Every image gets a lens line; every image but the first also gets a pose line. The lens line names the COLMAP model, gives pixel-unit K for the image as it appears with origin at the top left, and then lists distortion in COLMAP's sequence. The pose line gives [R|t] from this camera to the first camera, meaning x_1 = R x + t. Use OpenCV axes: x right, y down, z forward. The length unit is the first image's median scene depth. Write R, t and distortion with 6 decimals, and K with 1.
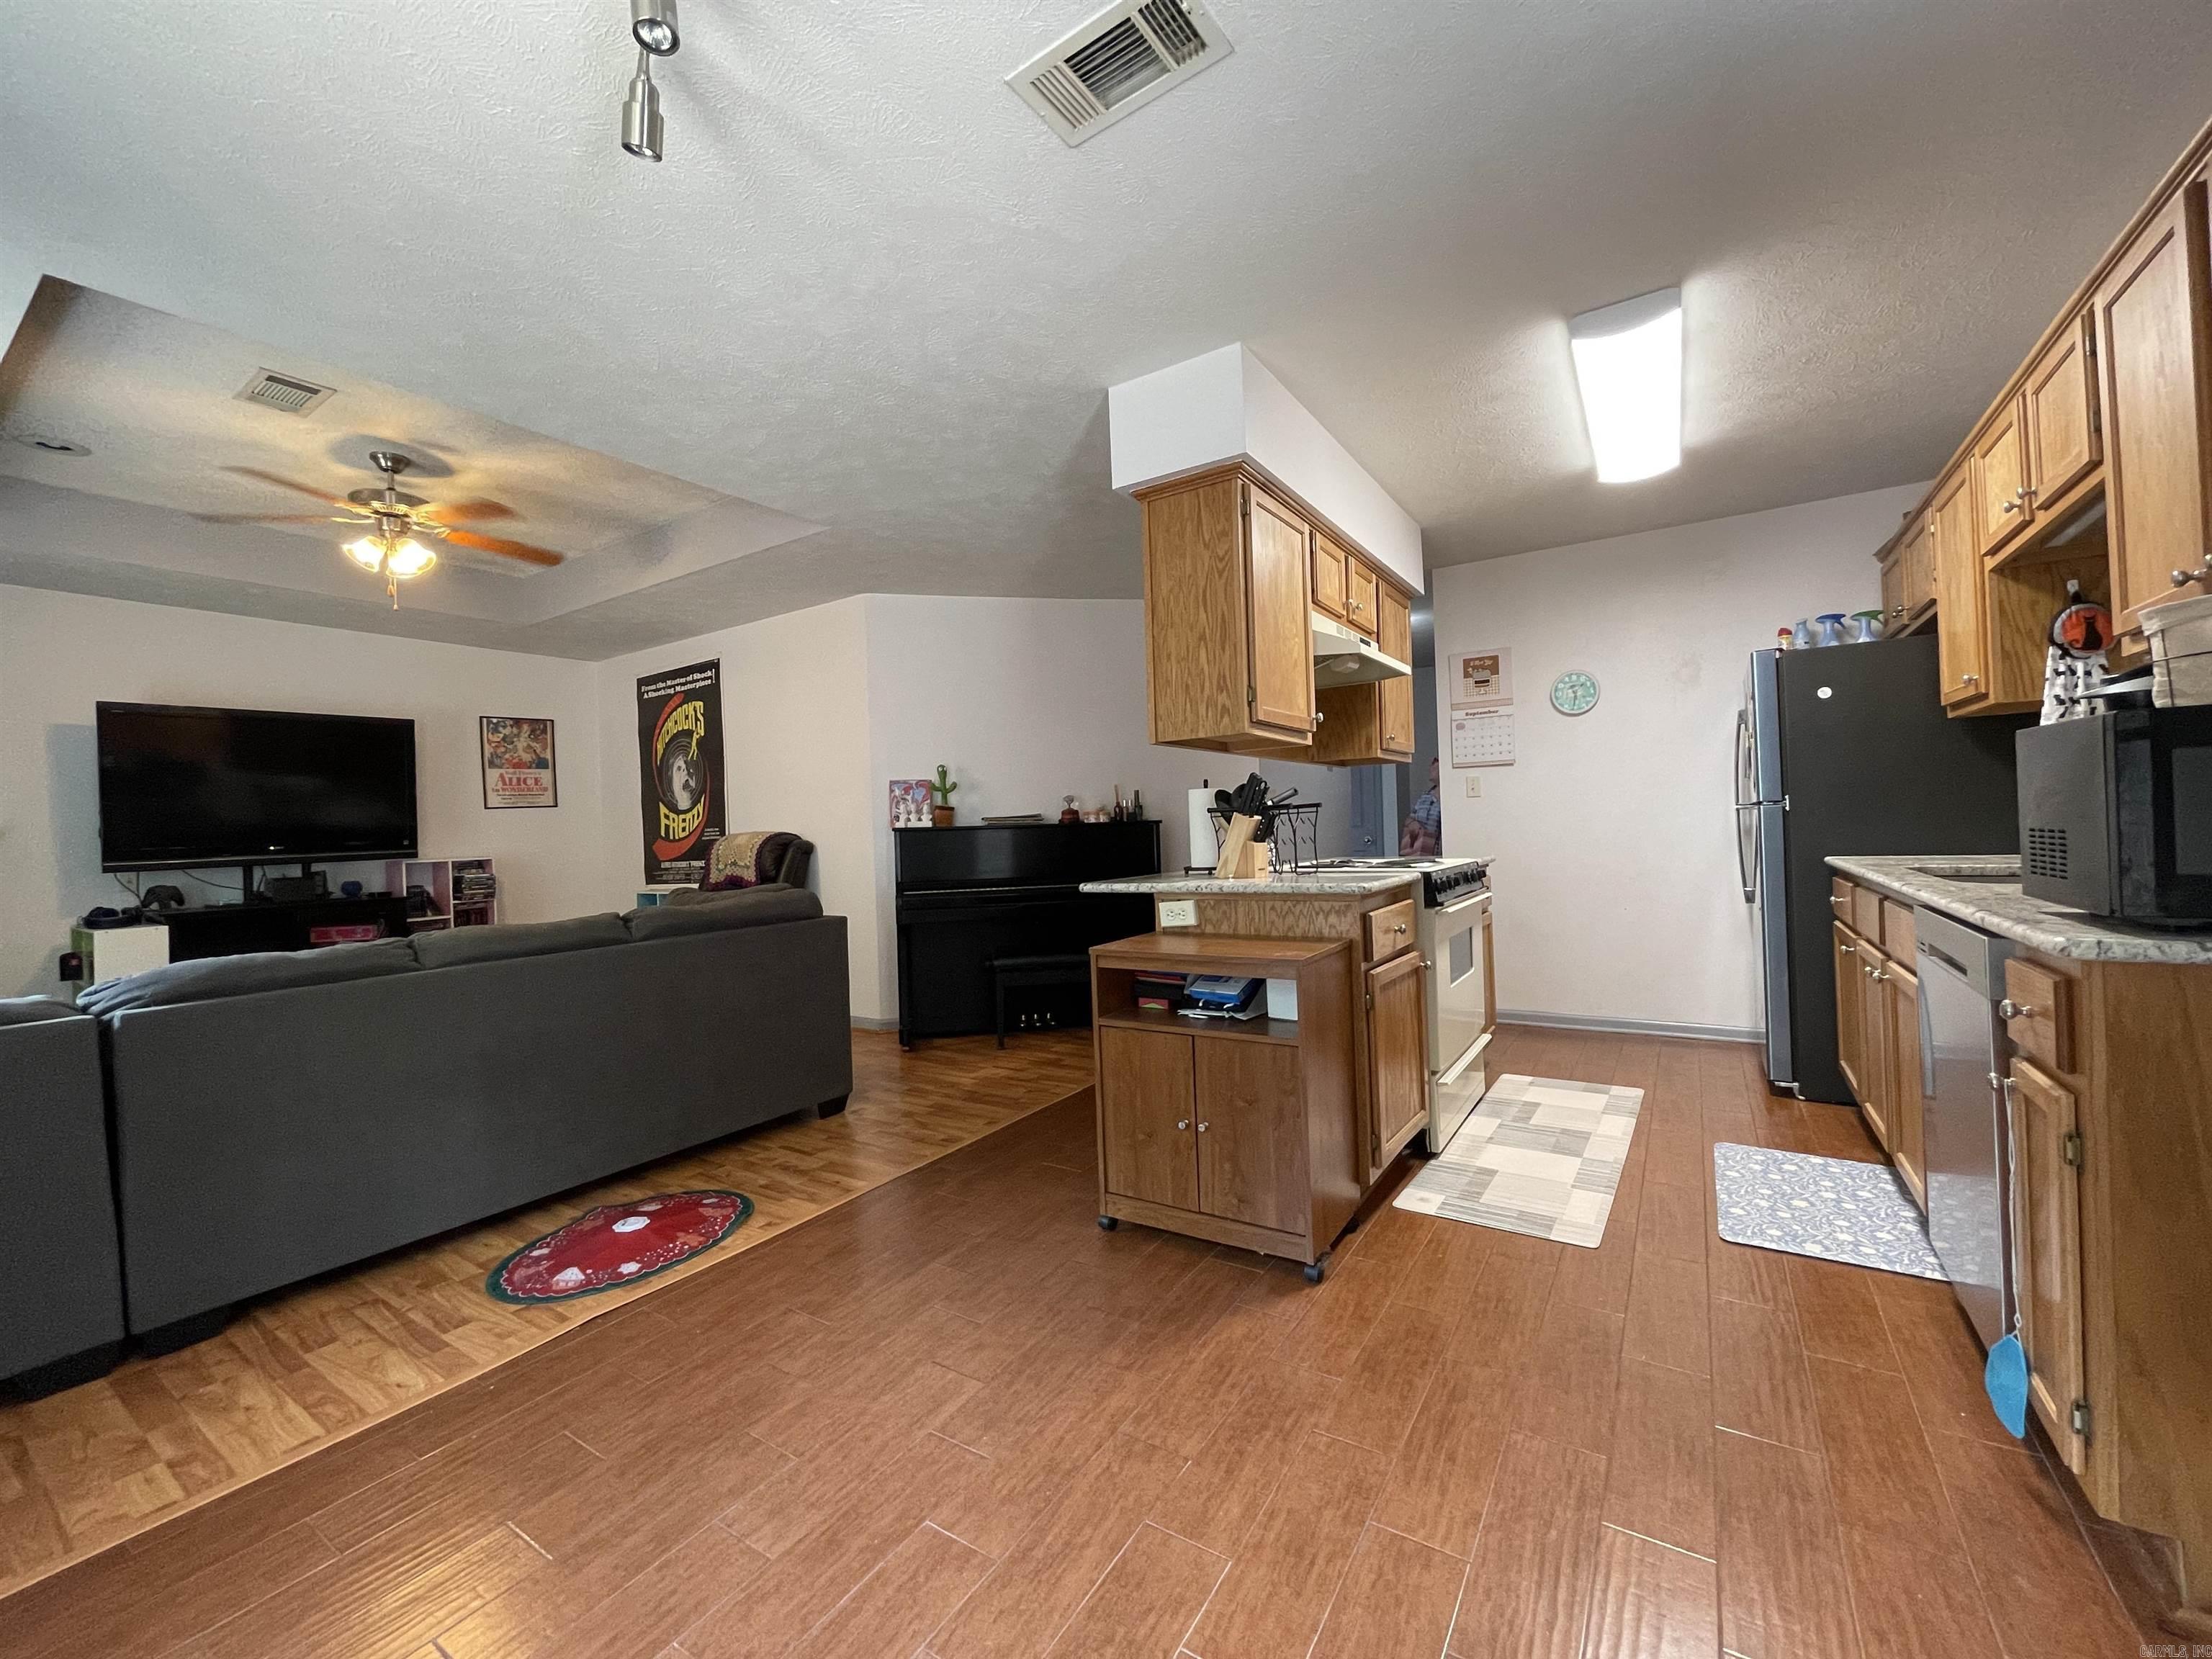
lens RADIAL K [[894.6, 0, 1096.6], [0, 894.6, 822.4], [0, 0, 1]] dist [-0.002049, -0.002244]
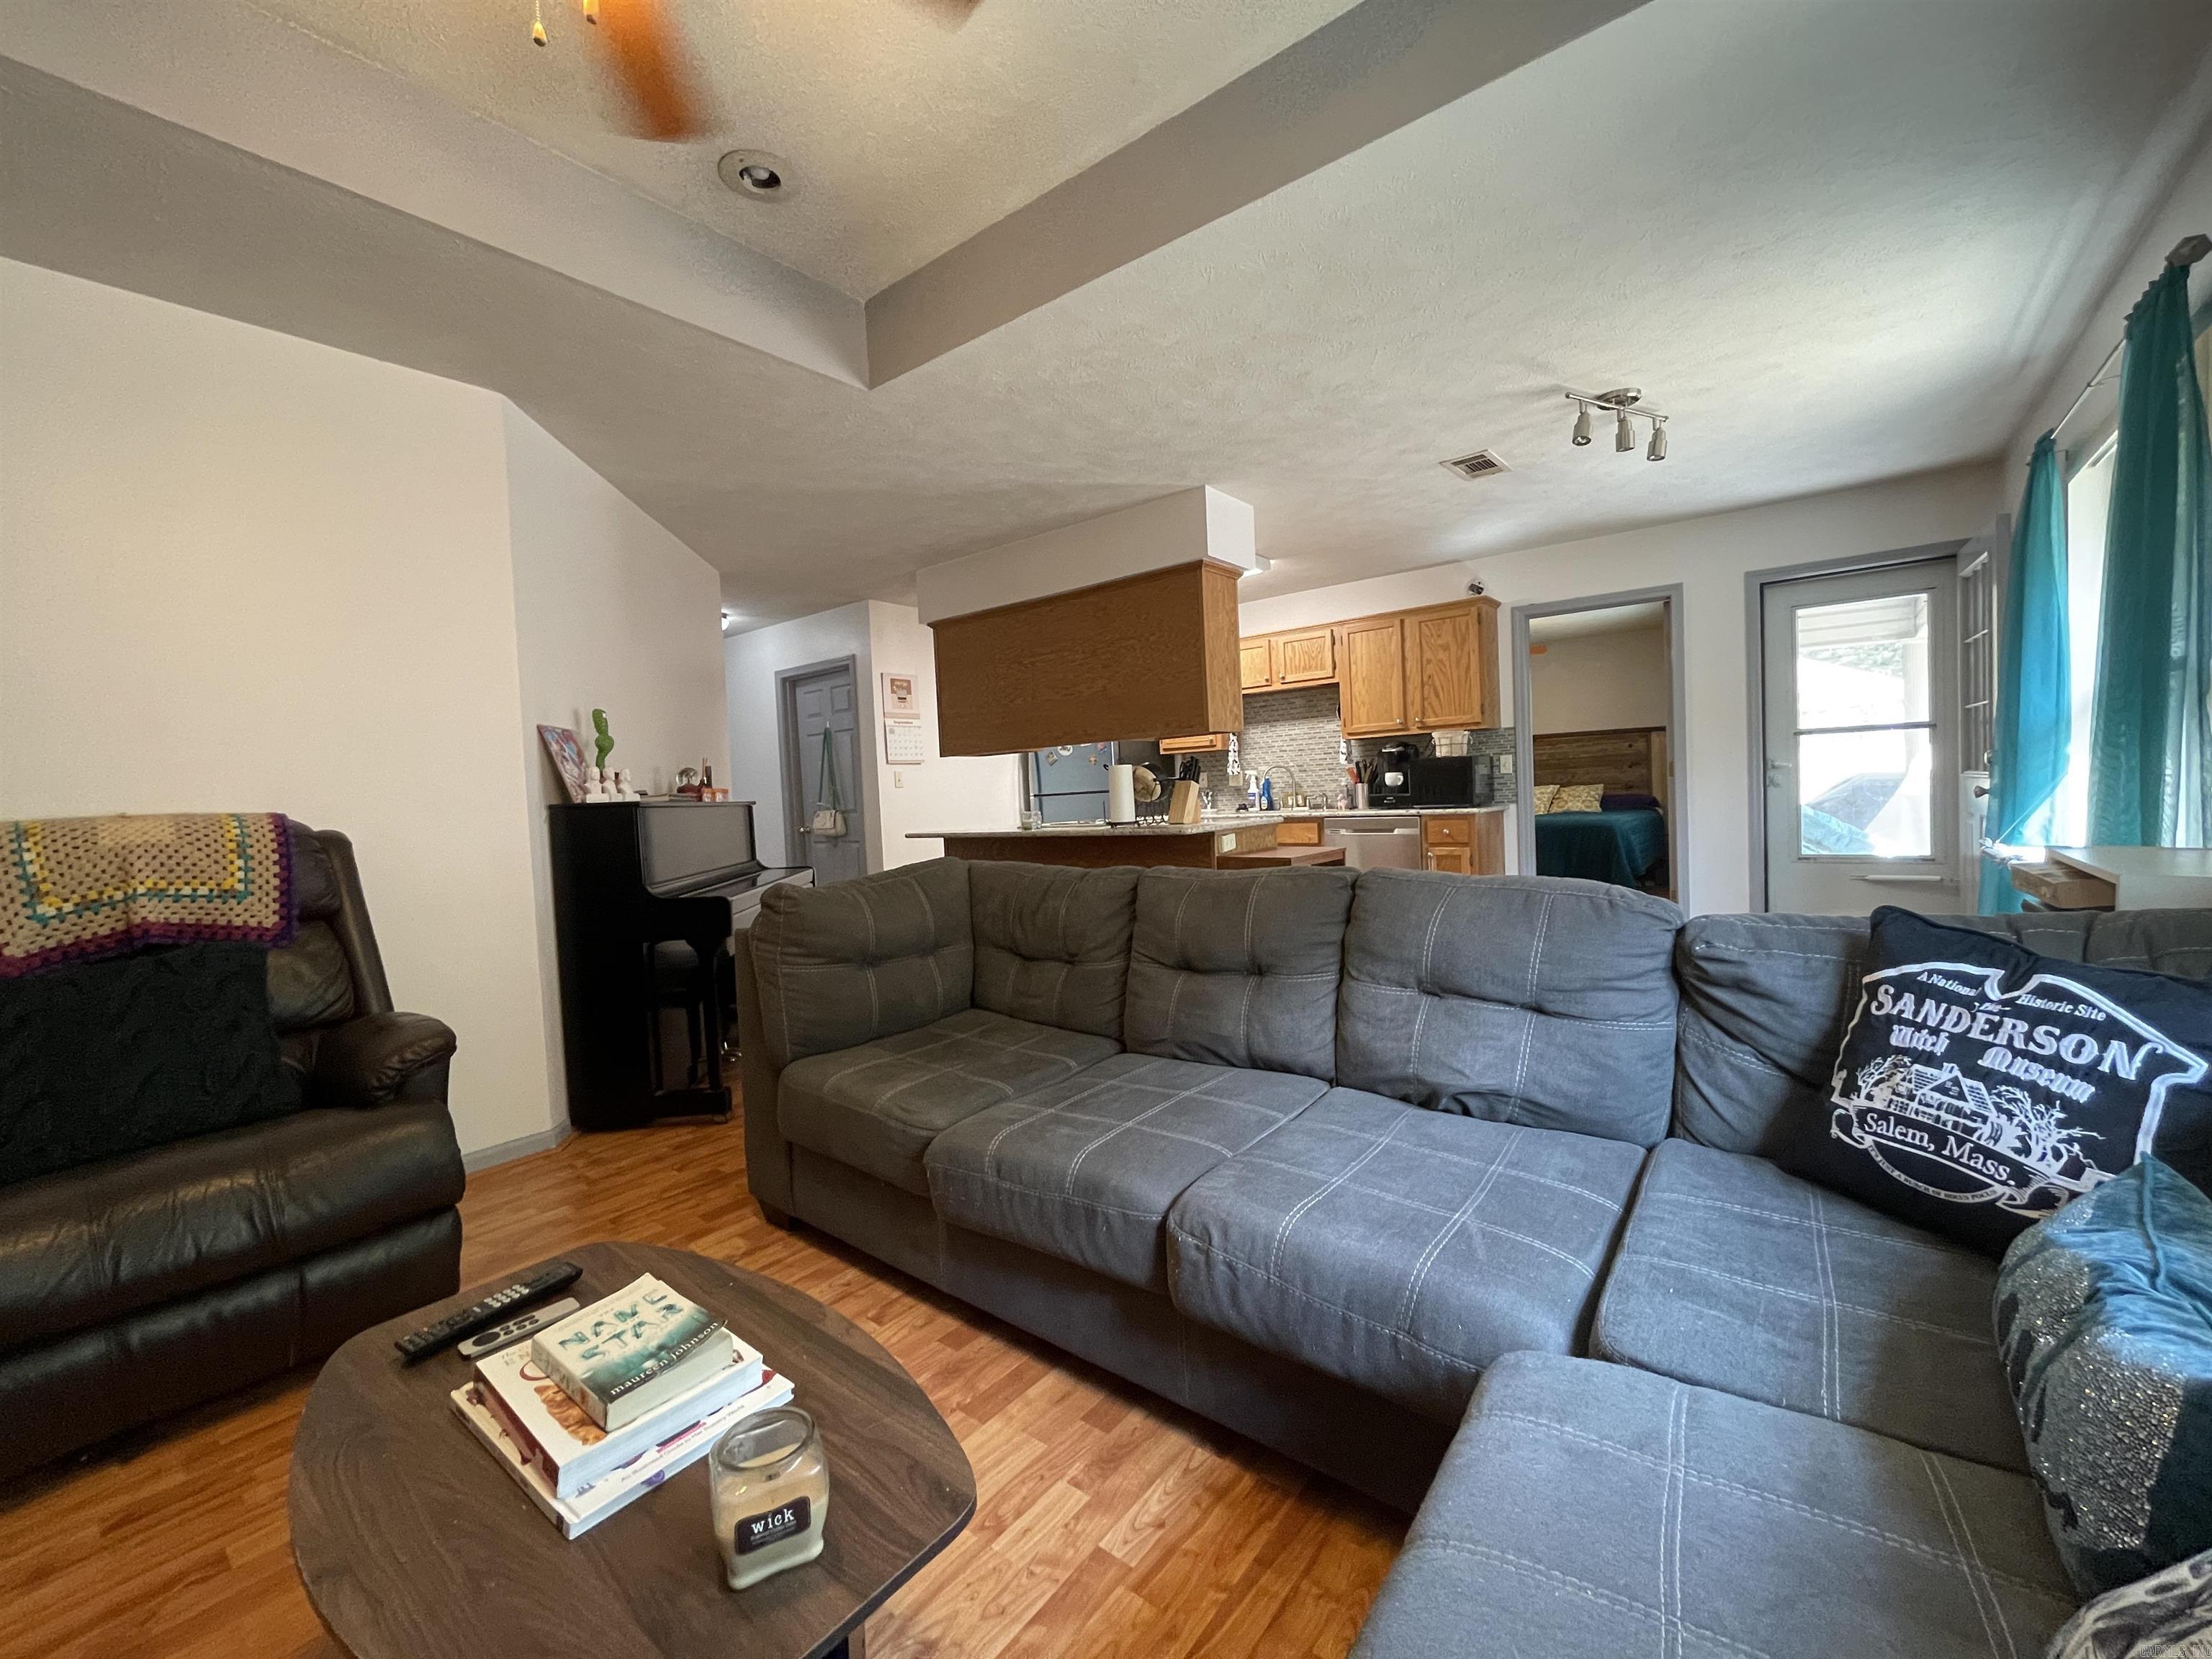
lens RADIAL K [[894.6, 0, 1104.3], [0, 894.6, 832.3], [0, 0, 1]] dist [-0.002049, -0.002244]
pose [[0.078585, -0.011989, 0.996835, -0.840267], [0.036565, 0.999290, 0.009136, 0.034838], [-0.996237, 0.035731, 0.078967, 0.618273]]
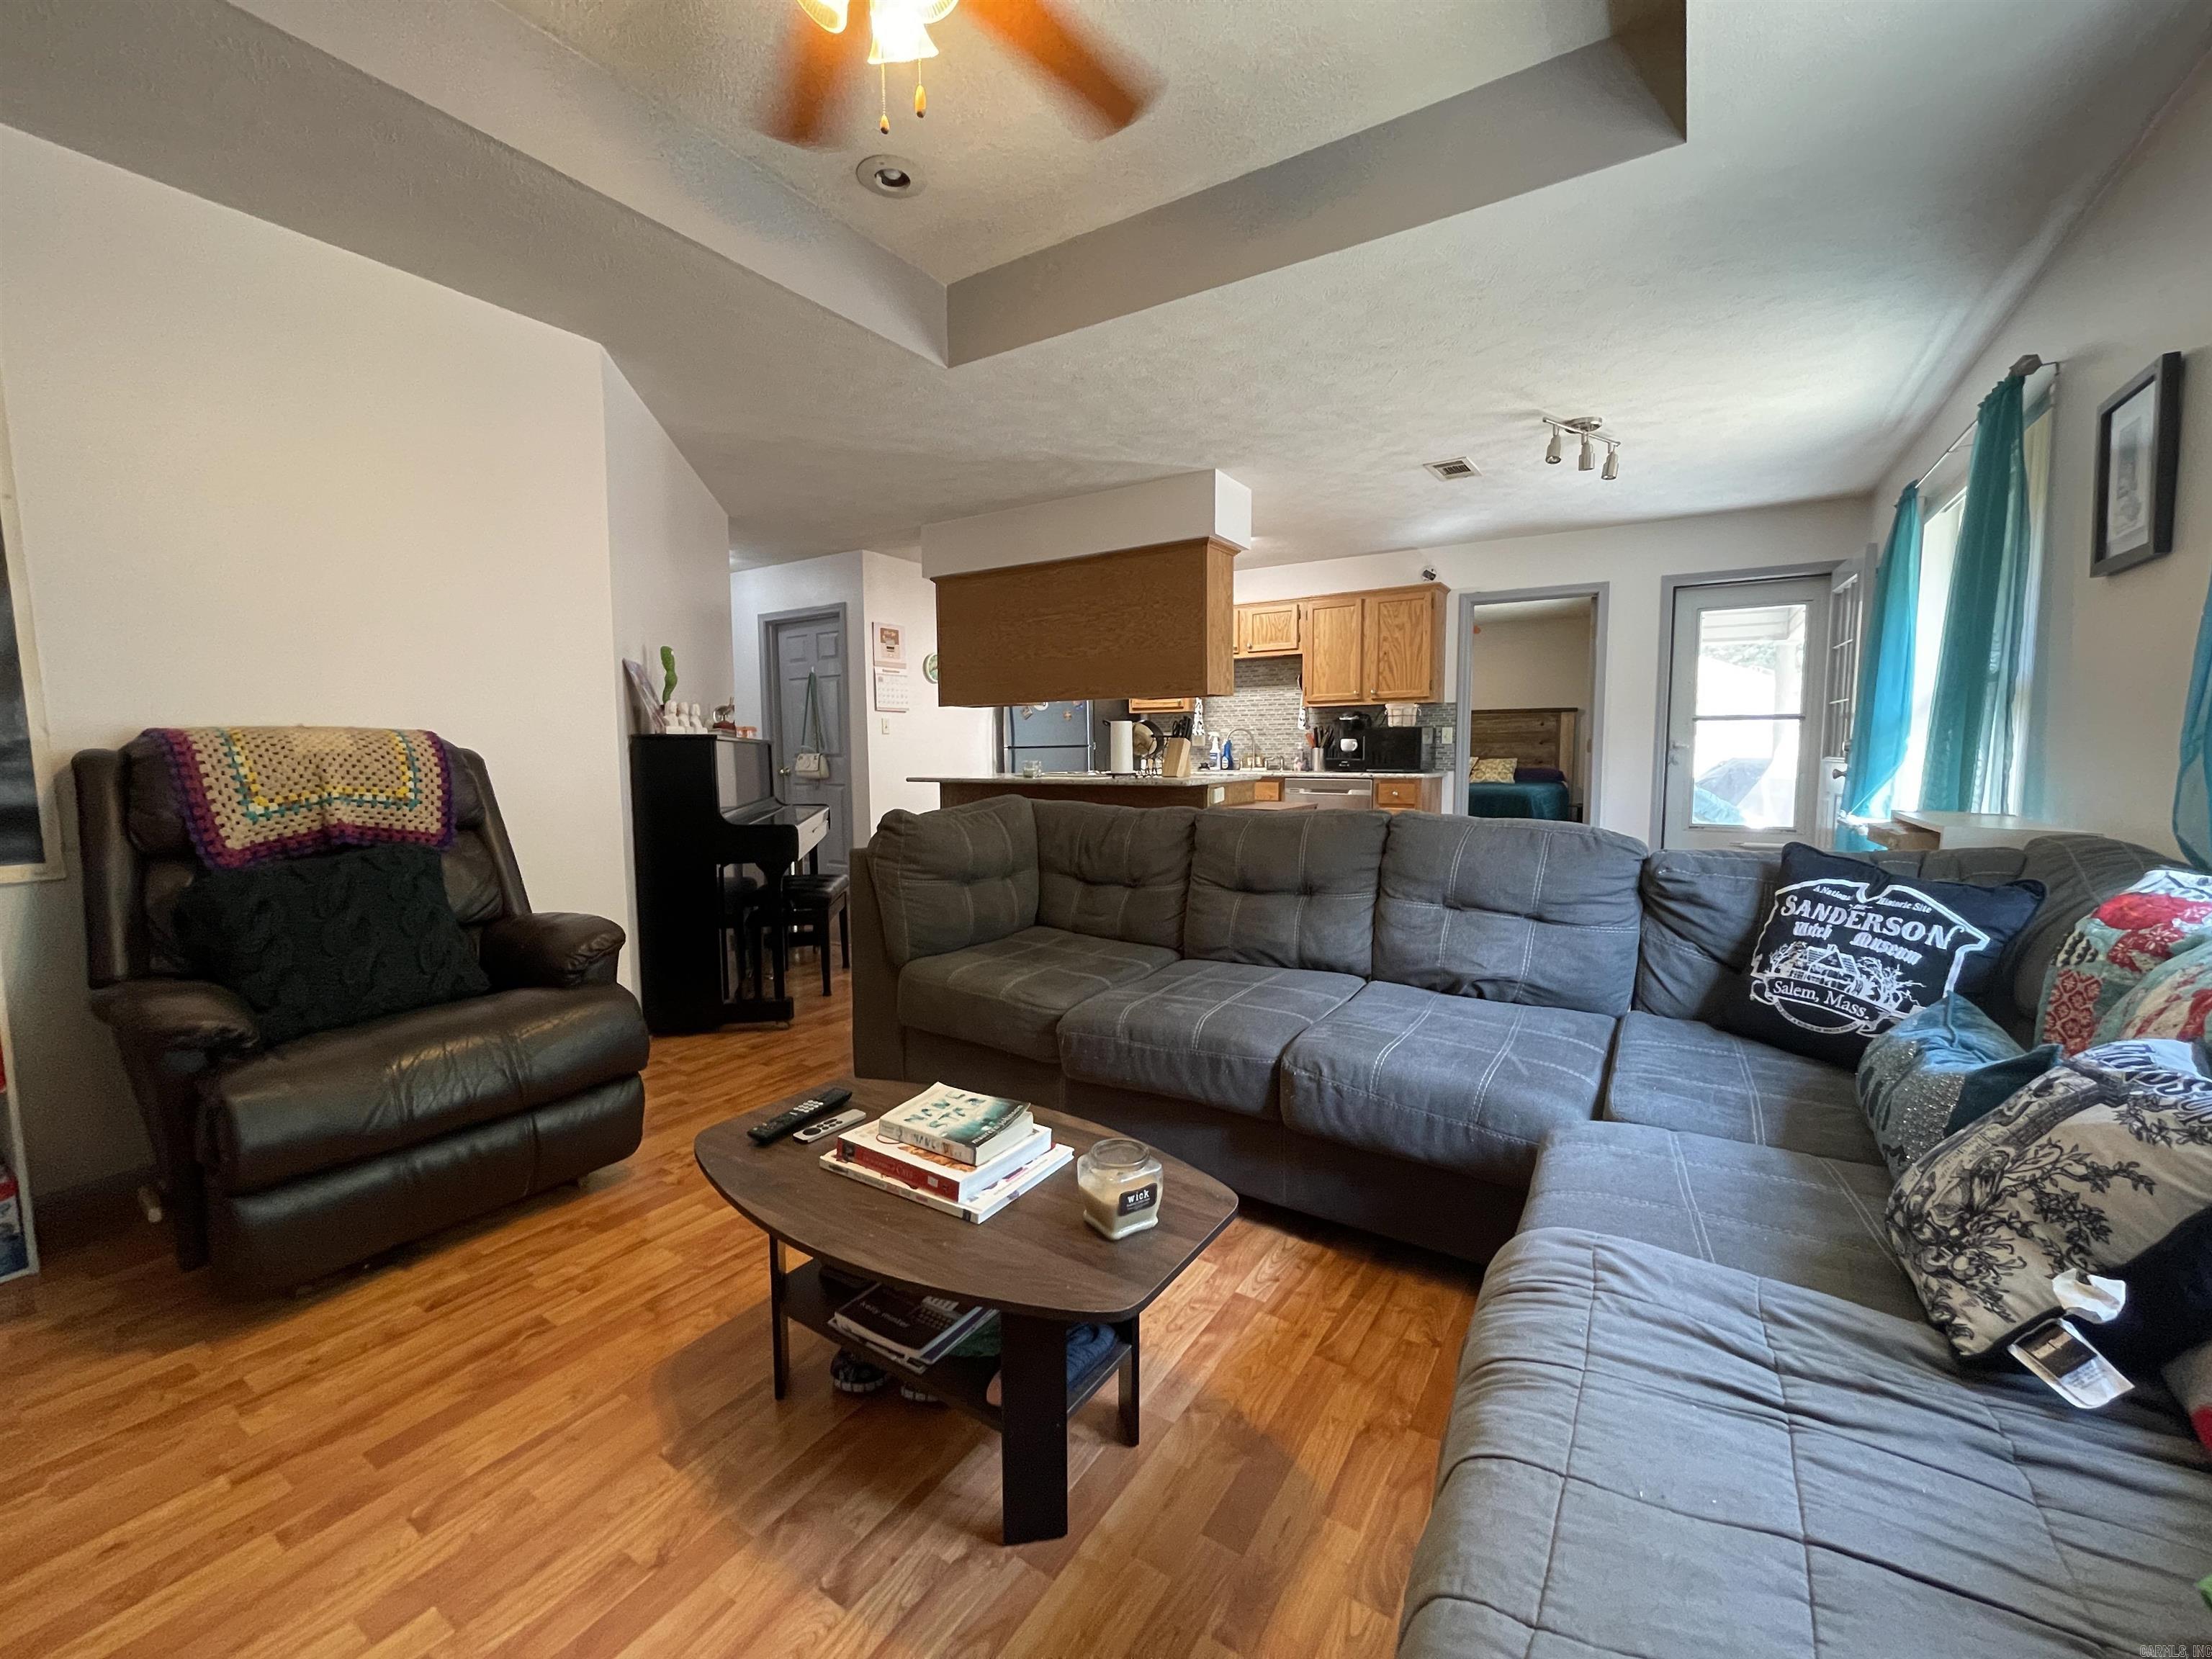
lens RADIAL K [[894.6, 0, 1104.9], [0, 894.6, 832.5], [0, 0, 1]] dist [-0.002049, -0.002244]
pose [[-0.022226, -0.056926, 0.998131, -0.933479], [0.000041, 0.998378, 0.056941, 0.042799], [-0.999753, 0.001307, -0.022188, 0.713821]]
